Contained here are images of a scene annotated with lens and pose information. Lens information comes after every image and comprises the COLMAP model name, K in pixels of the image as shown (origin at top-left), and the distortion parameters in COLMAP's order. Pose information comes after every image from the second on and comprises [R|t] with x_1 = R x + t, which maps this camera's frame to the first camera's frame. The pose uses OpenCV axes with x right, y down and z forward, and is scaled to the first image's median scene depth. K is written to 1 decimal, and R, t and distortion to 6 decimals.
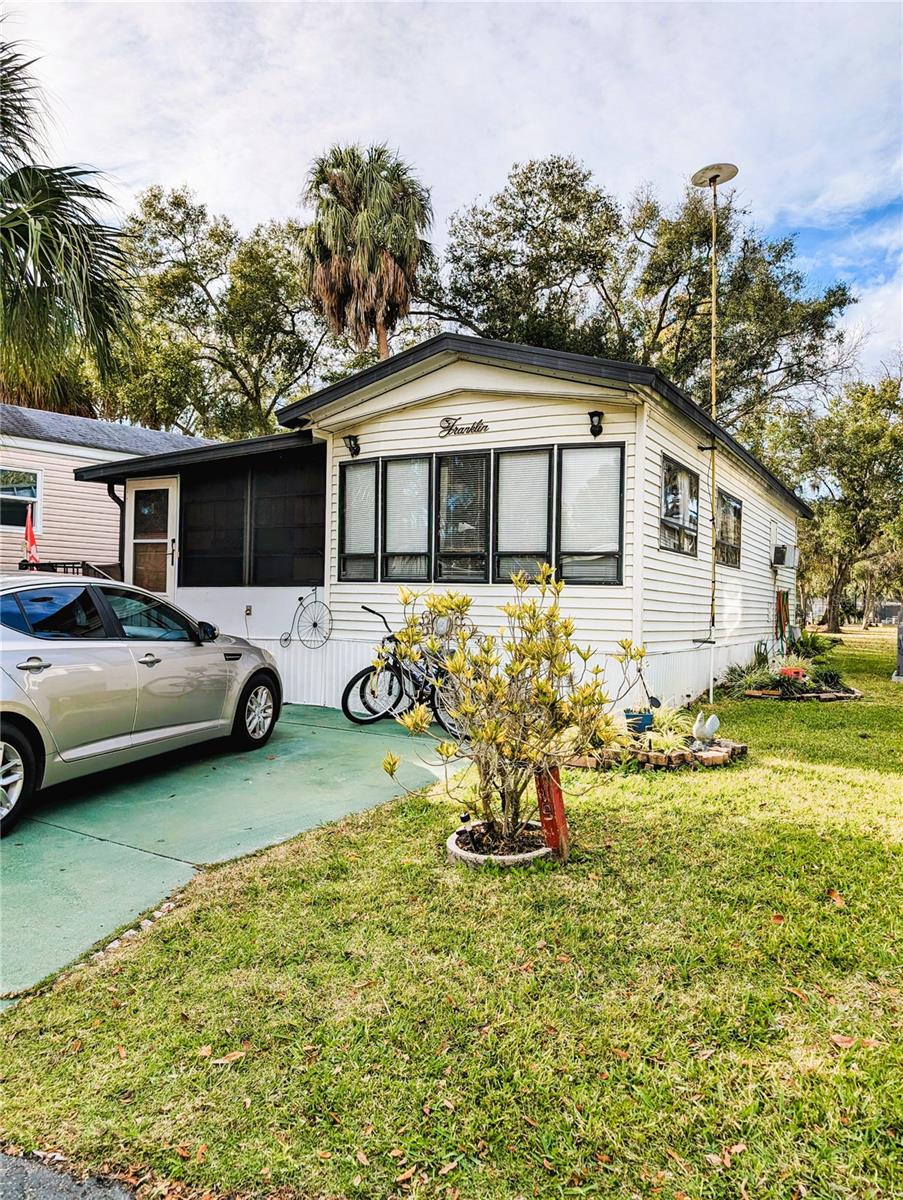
lens RADIAL K [[884.3, 0, 451.5], [0, 884.3, 600.0], [0, 0, 1]] dist [0.006487, -0.013449]
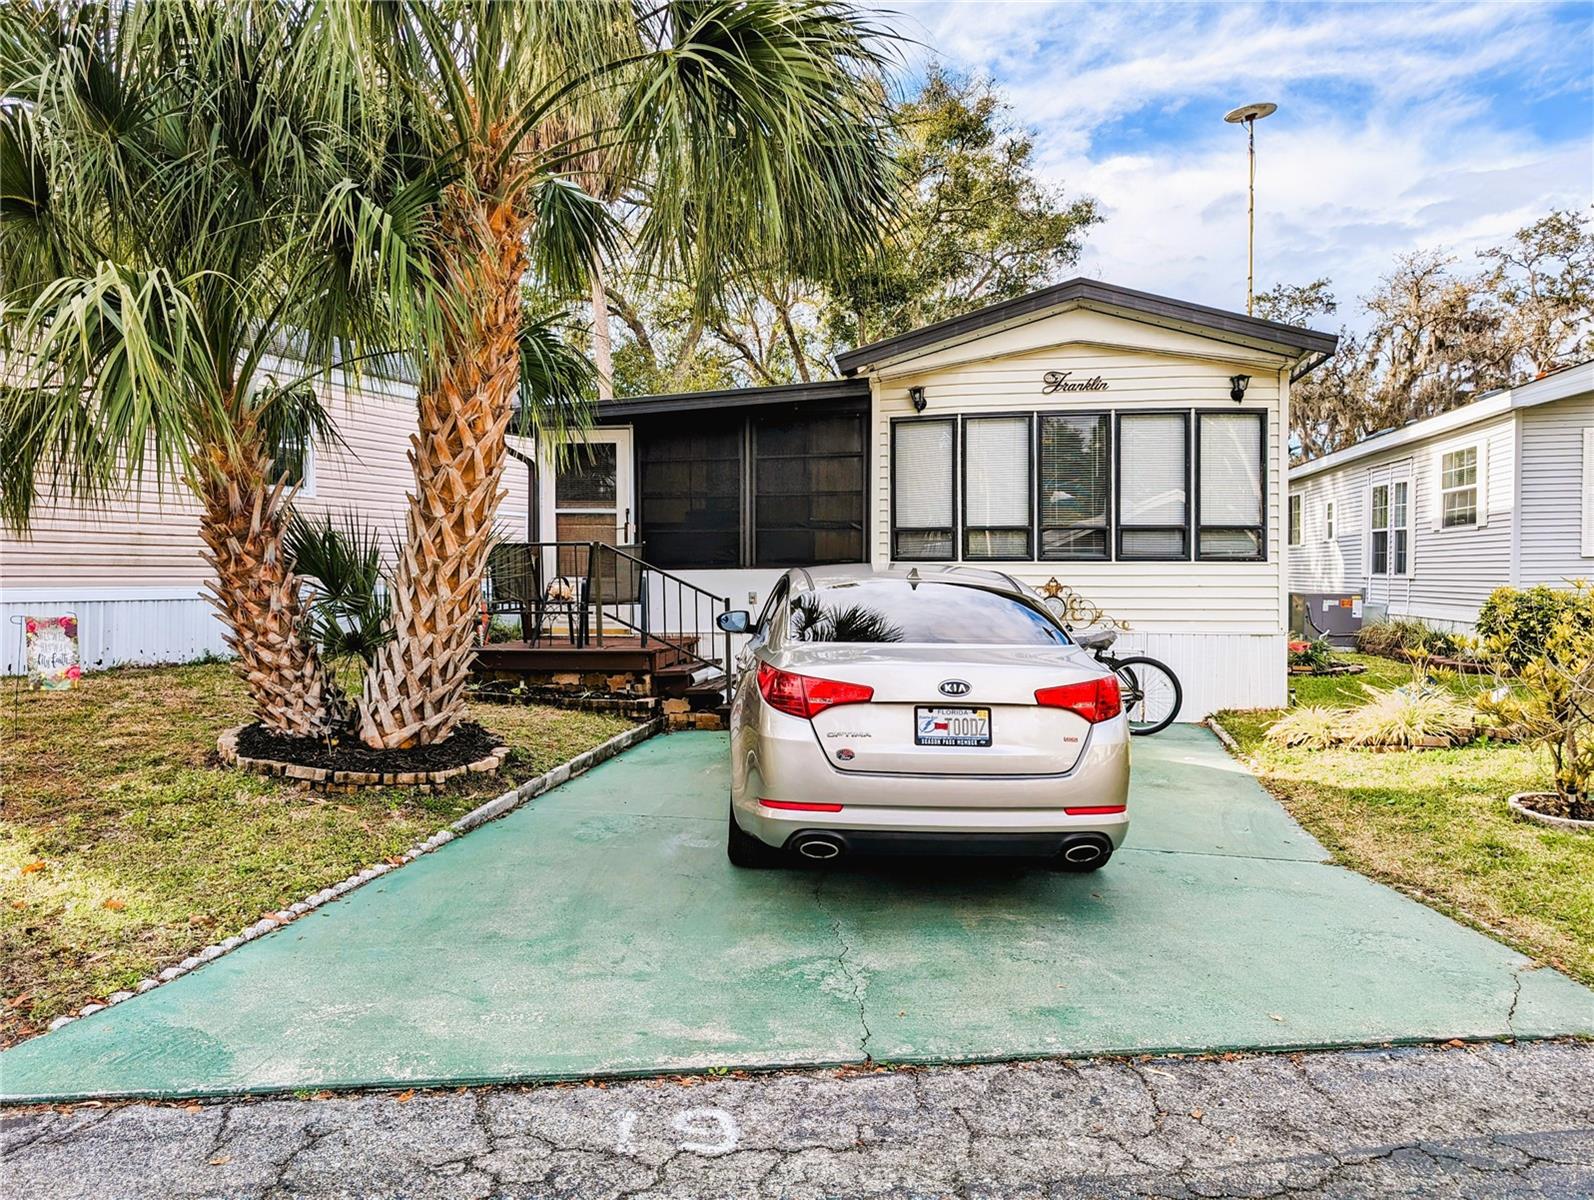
lens RADIAL K [[1174.7, 0, 797.0], [0, 1174.7, 600.0], [0, 0, 1]] dist [0.006487, -0.013449]
pose [[0.947026, -0.030217, 0.319733, -0.595199], [0.020996, 0.999259, 0.032251, -0.022679], [-0.320470, -0.023829, 0.946959, -0.022372]]
